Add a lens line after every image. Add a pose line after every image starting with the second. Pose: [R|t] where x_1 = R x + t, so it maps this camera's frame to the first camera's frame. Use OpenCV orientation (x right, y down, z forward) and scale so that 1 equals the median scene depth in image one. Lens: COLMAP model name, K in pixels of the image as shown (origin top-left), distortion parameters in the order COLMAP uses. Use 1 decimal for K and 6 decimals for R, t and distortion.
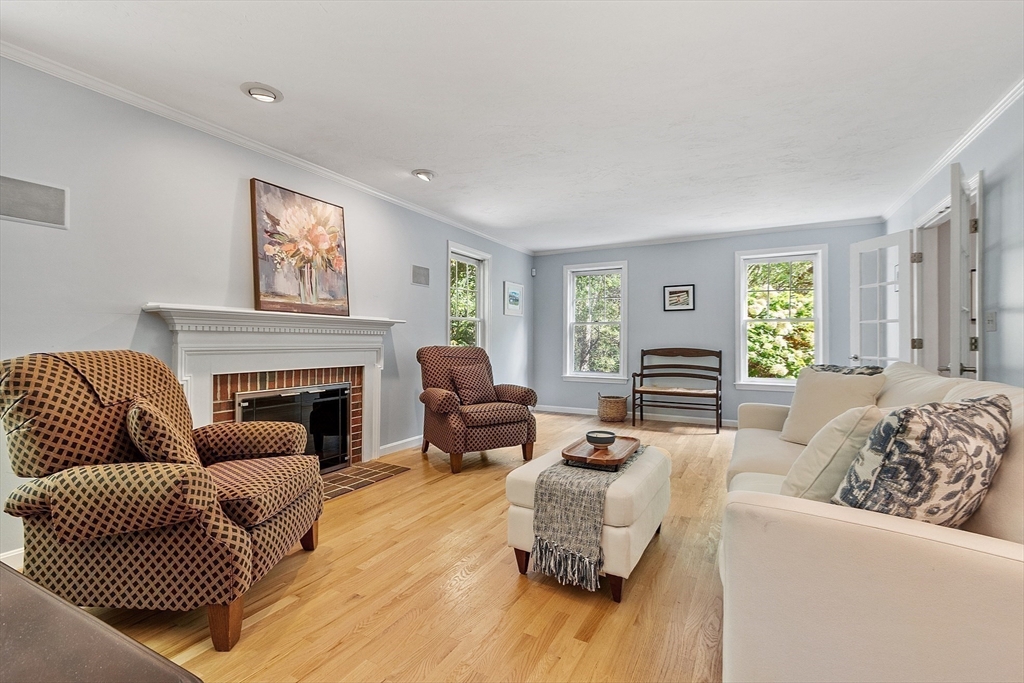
lens RADIAL K [[456.6, 0, 513.8], [0, 456.6, 340.7], [0, 0, 1]] dist [-0.000076, -0.000581]
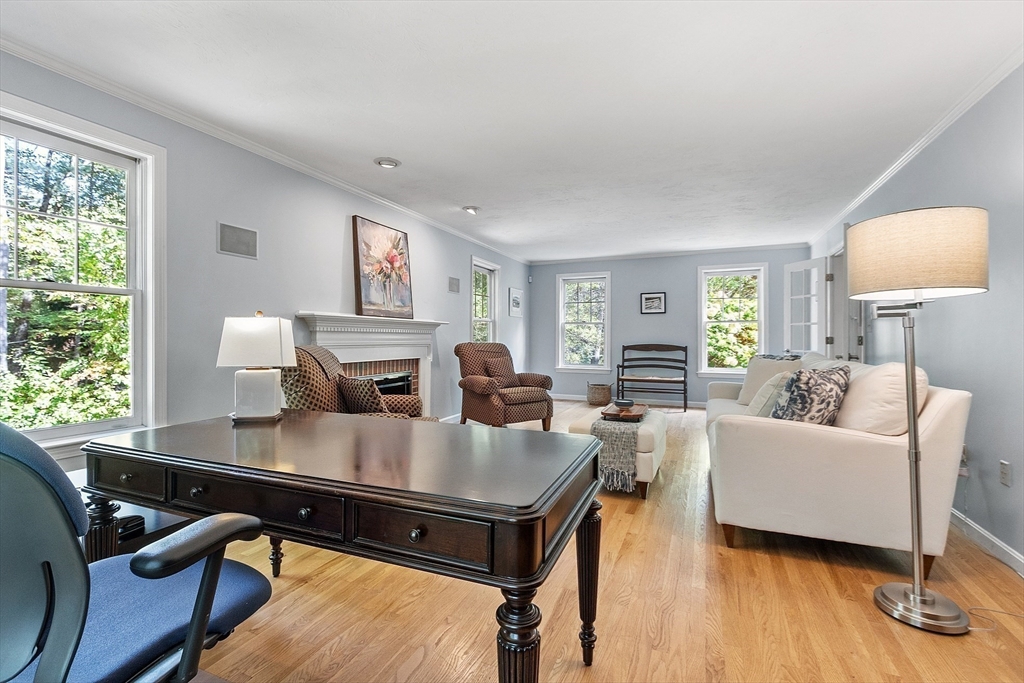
lens RADIAL K [[456.6, 0, 510.5], [0, 456.6, 339.4], [0, 0, 1]] dist [-0.000076, -0.000581]
pose [[0.996262, -0.000092, 0.086386, -0.200528], [-0.000263, 0.999992, 0.004096, -0.002157], [-0.086385, -0.004104, 0.996253, -0.298939]]
